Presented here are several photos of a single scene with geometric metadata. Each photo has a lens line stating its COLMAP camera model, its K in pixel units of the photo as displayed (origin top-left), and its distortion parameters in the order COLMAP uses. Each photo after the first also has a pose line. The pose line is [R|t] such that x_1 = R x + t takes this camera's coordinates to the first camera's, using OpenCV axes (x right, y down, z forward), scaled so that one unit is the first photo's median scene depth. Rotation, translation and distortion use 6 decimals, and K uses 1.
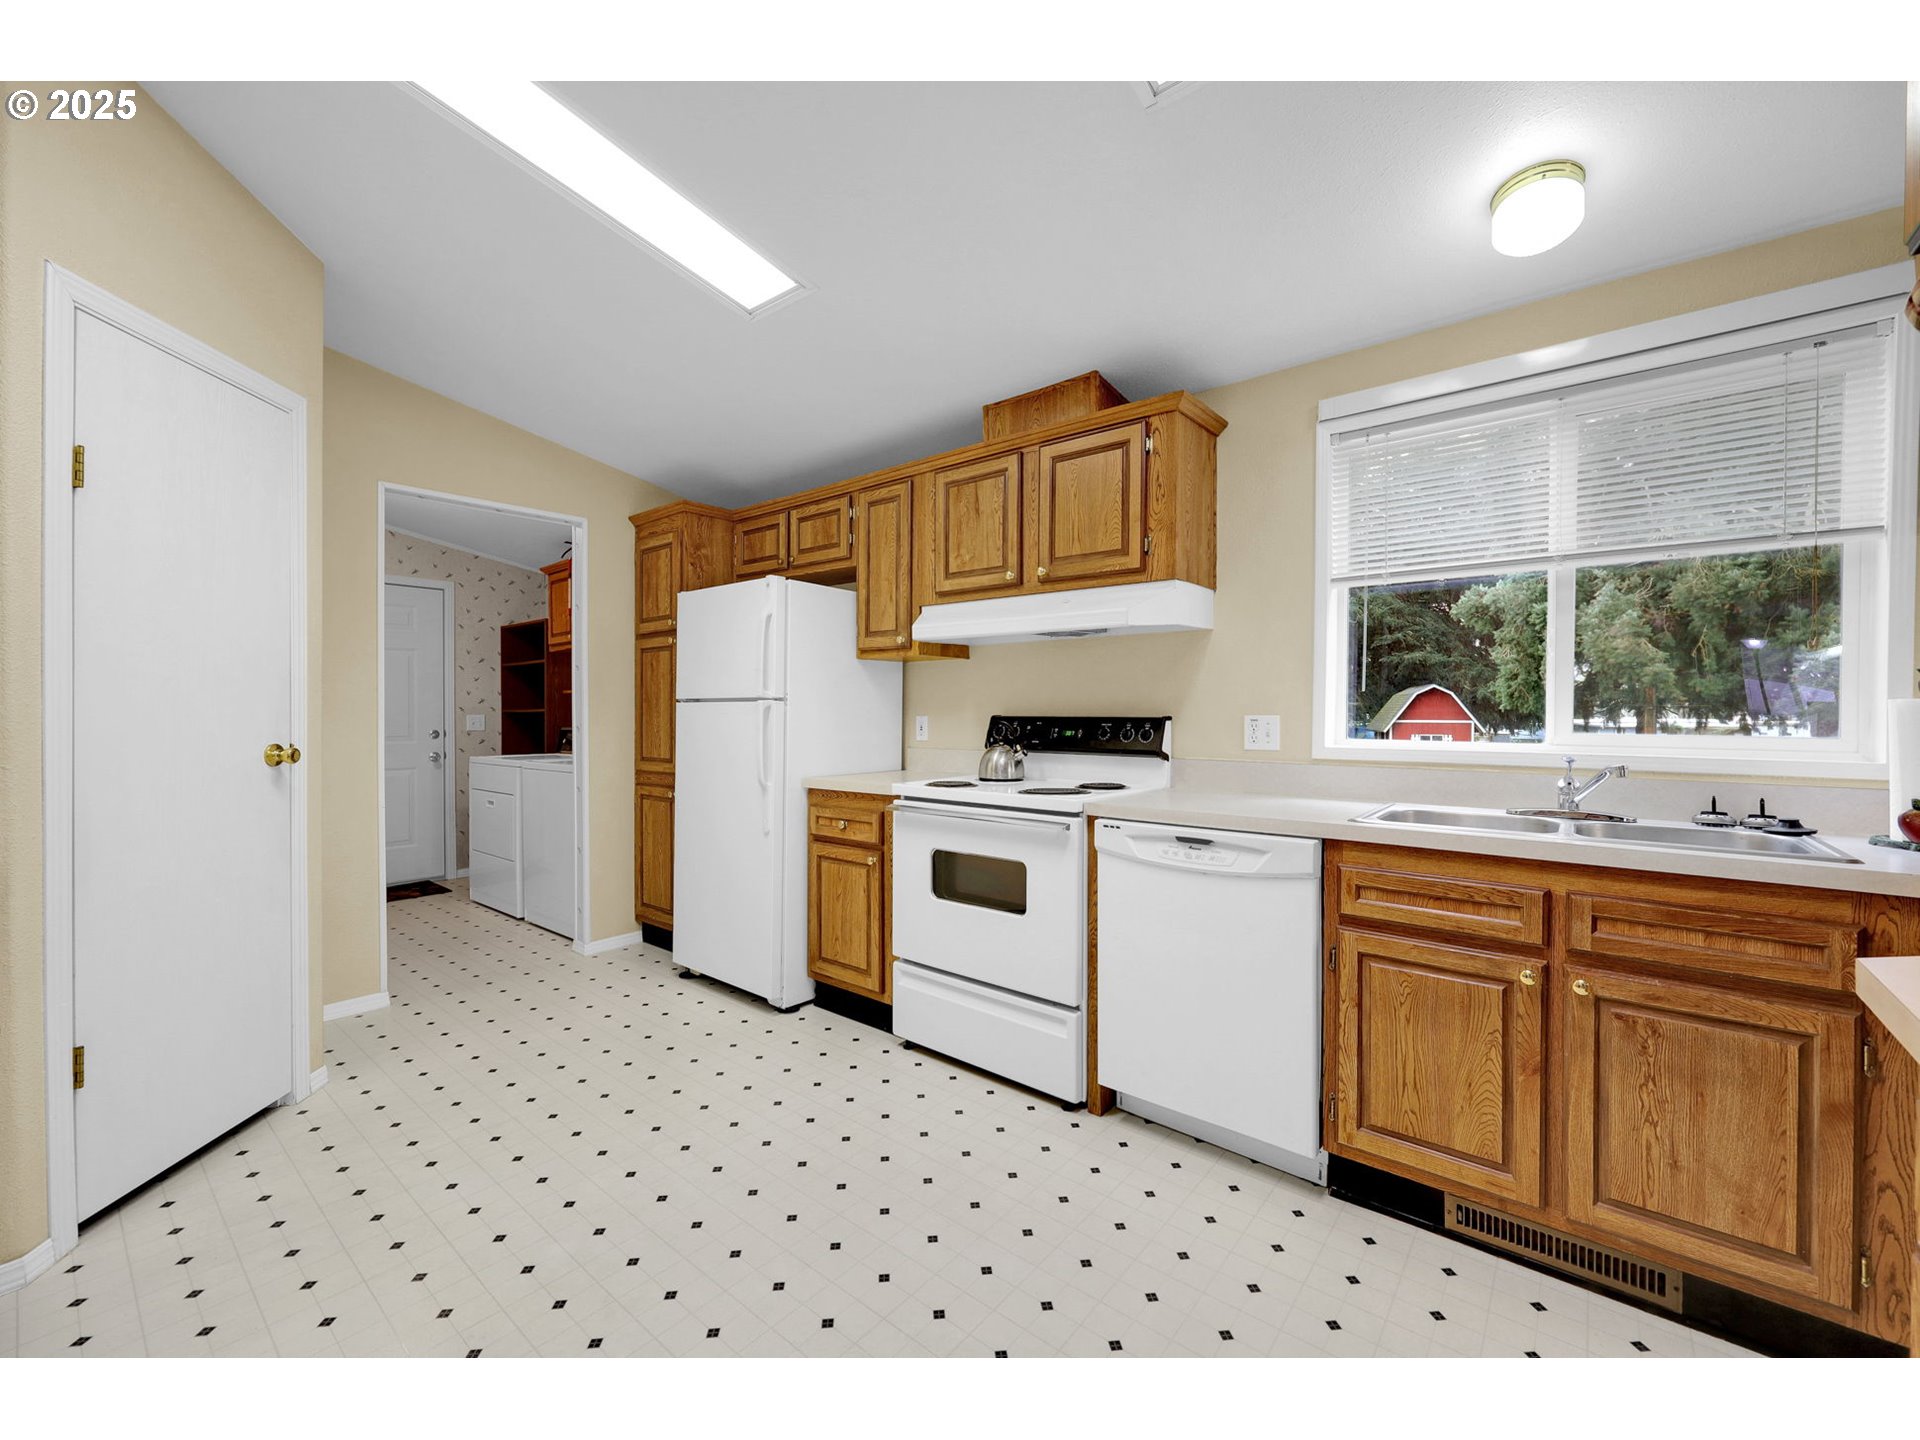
lens RADIAL K [[772.6, 0, 966.7], [0, 772.6, 721.7], [0, 0, 1]] dist [-0.000818, -0.000049]
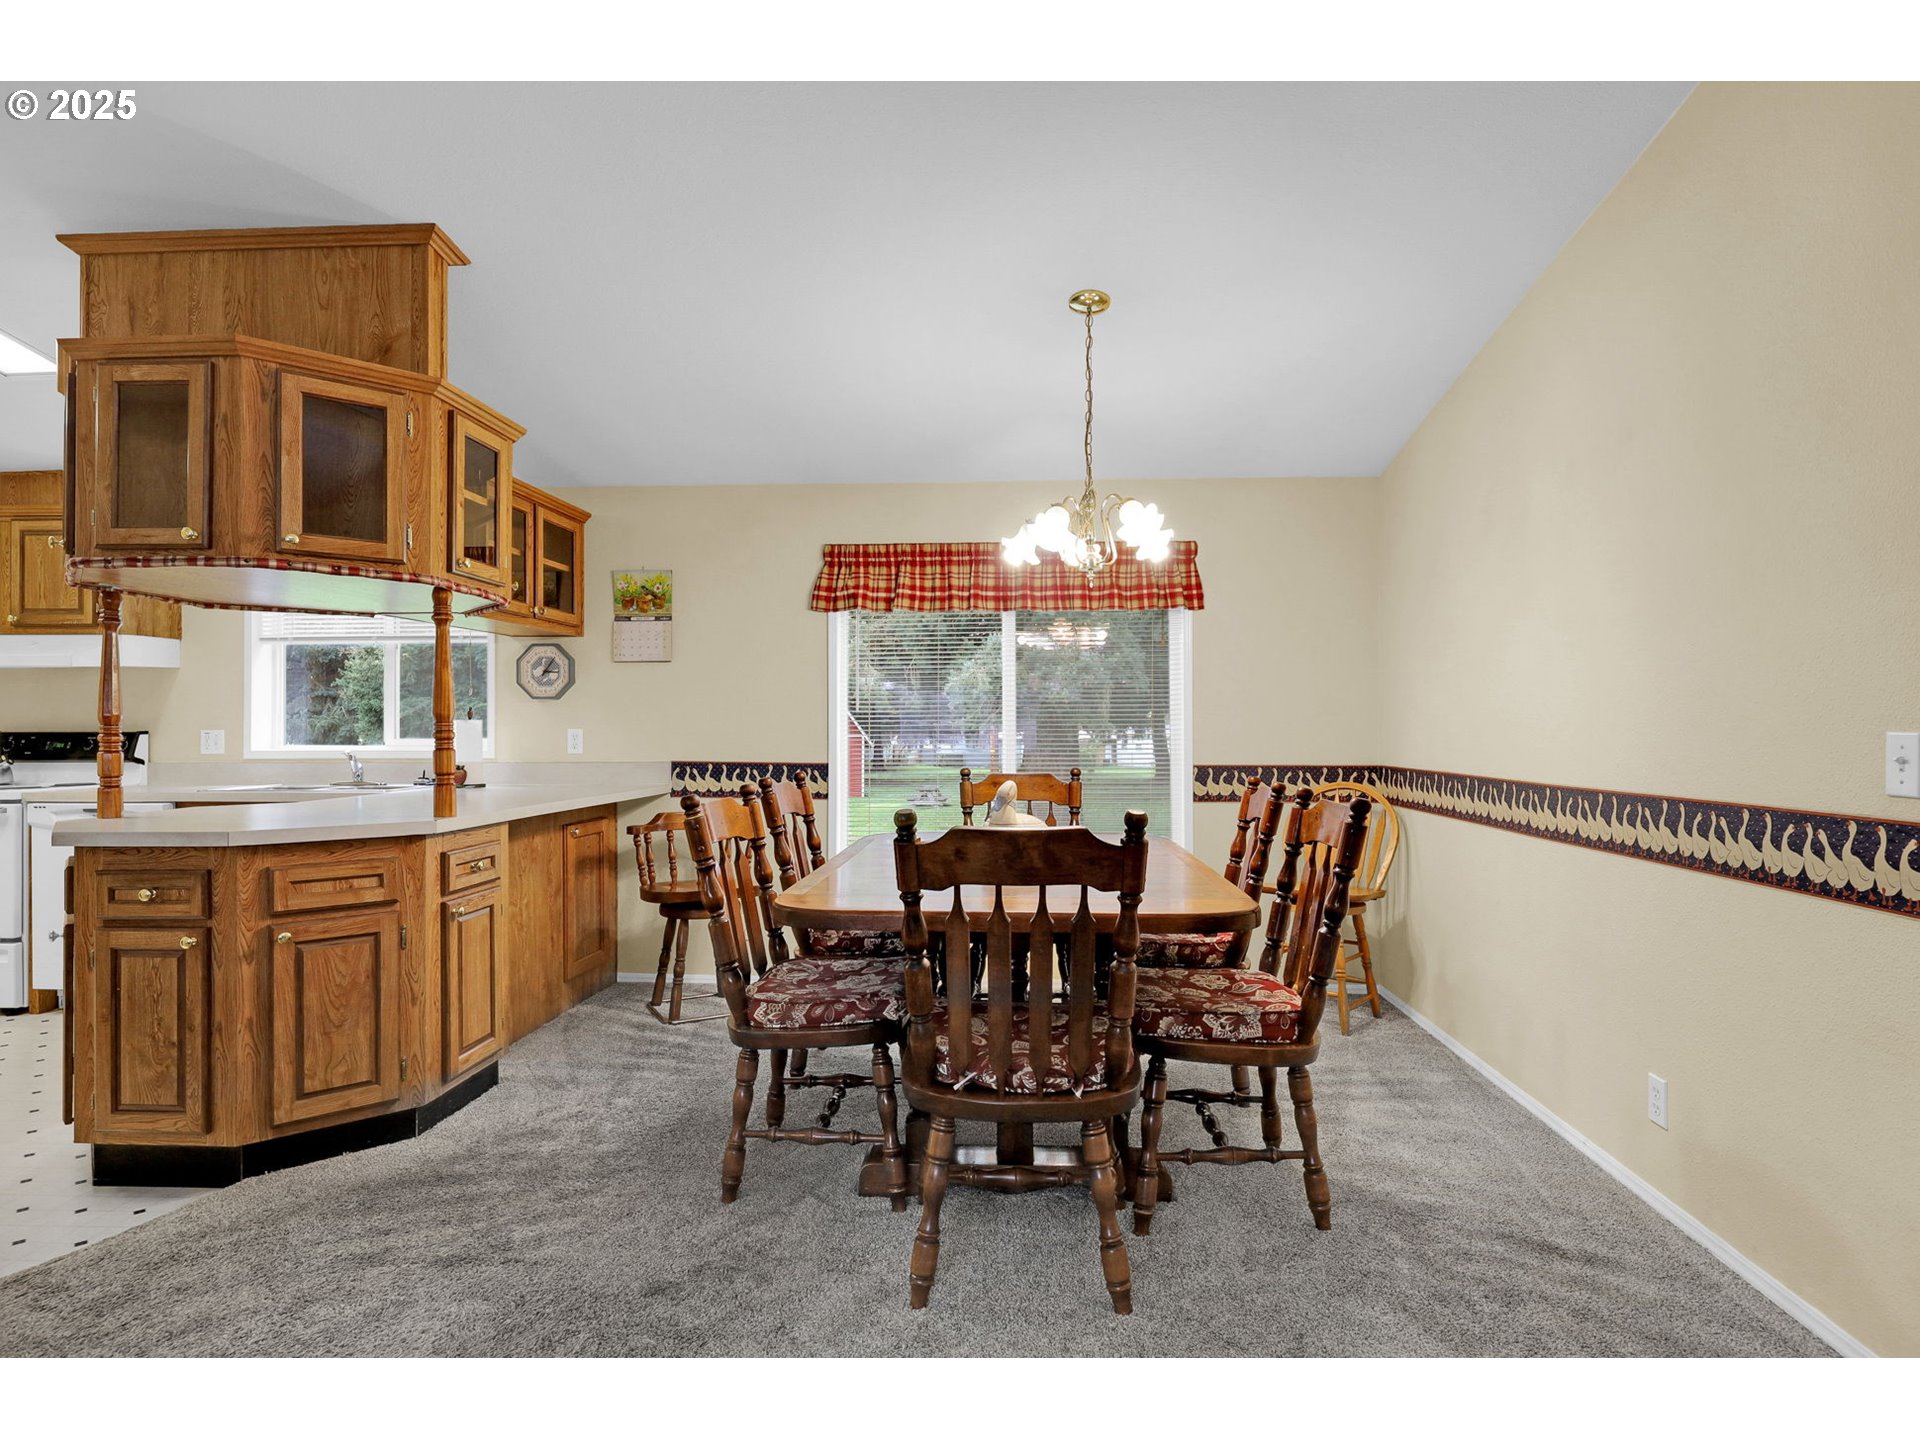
lens RADIAL K [[1027.2, 0, 968.5], [0, 1027.2, 725.9], [0, 0, 1]] dist [0.000666, -0.000446]
pose [[0.815817, -0.002977, 0.578303, 0.421636], [0.010150, 0.999906, -0.009171, 0.016348], [-0.578221, 0.013352, 0.815771, -1.357713]]
